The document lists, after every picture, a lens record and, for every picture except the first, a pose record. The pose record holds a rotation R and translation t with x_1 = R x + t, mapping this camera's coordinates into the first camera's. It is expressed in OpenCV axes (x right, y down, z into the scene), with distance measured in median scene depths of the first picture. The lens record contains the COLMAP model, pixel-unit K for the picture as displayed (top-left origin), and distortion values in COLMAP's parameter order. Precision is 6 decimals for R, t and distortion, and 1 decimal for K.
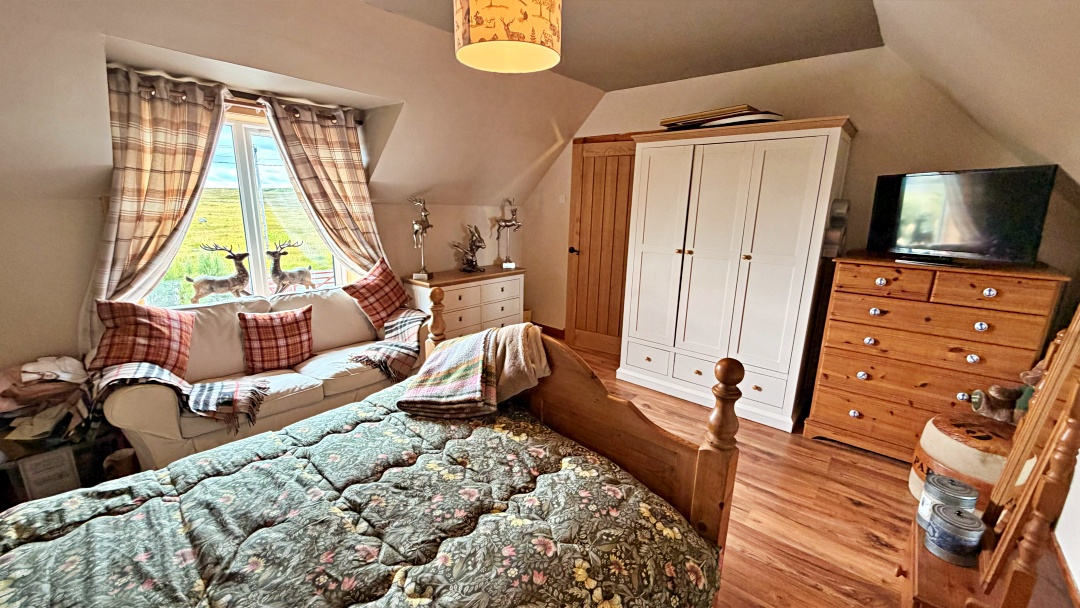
lens RADIAL K [[433.7, 0, 540.2], [0, 433.7, 307.3], [0, 0, 1]] dist [0.001370, 0.000084]
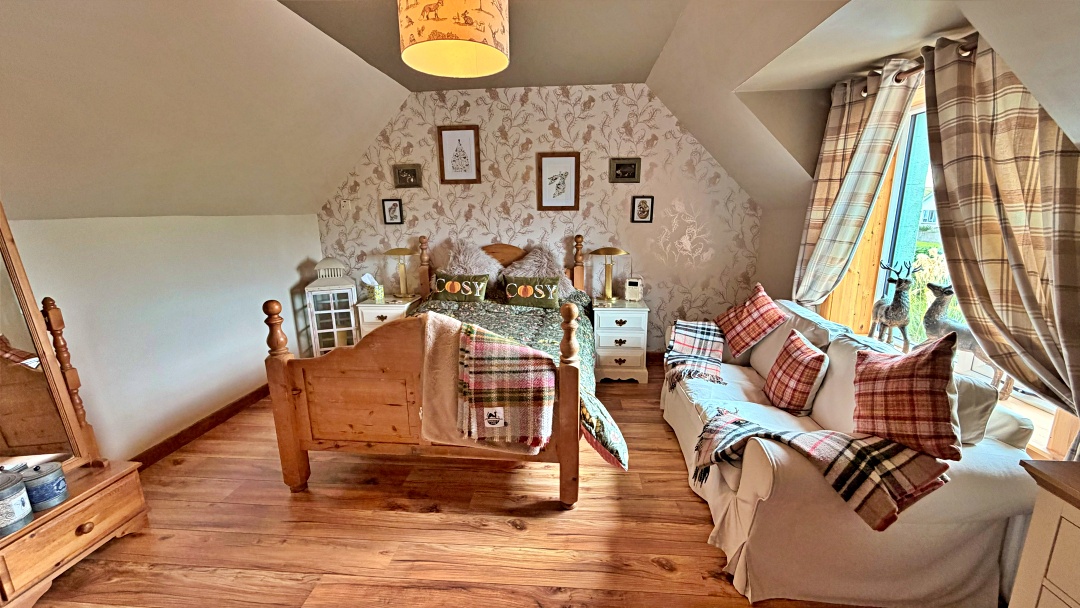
lens RADIAL K [[433.7, 0, 537.3], [0, 433.7, 306.3], [0, 0, 1]] dist [0.001370, 0.000084]
pose [[-0.811543, 0.115382, -0.572788, 0.226731], [-0.135129, 0.916669, 0.376108, -0.260247], [0.568453, 0.382628, -0.728325, 1.143337]]
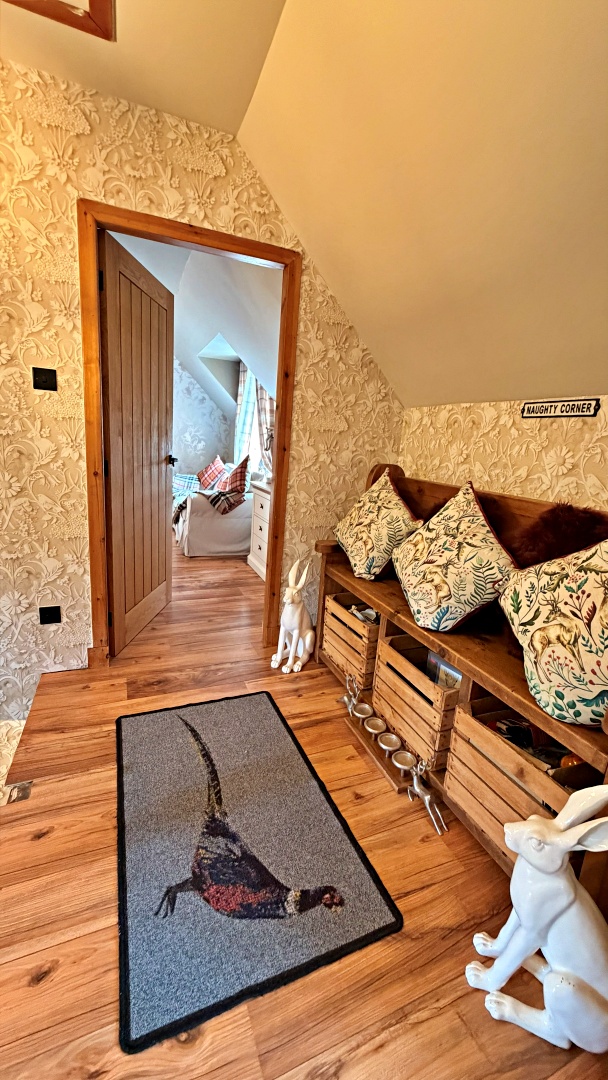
lens RADIAL K [[433.7, 0, 305.5], [0, 433.7, 540.1], [0, 0, 1]] dist [0.001370, 0.000084]
pose [[-0.448118, 0.139029, -0.883098, 0.851151], [-0.281587, 0.915598, 0.287034, -0.325020], [0.848469, 0.377294, -0.371147, 1.910234]]
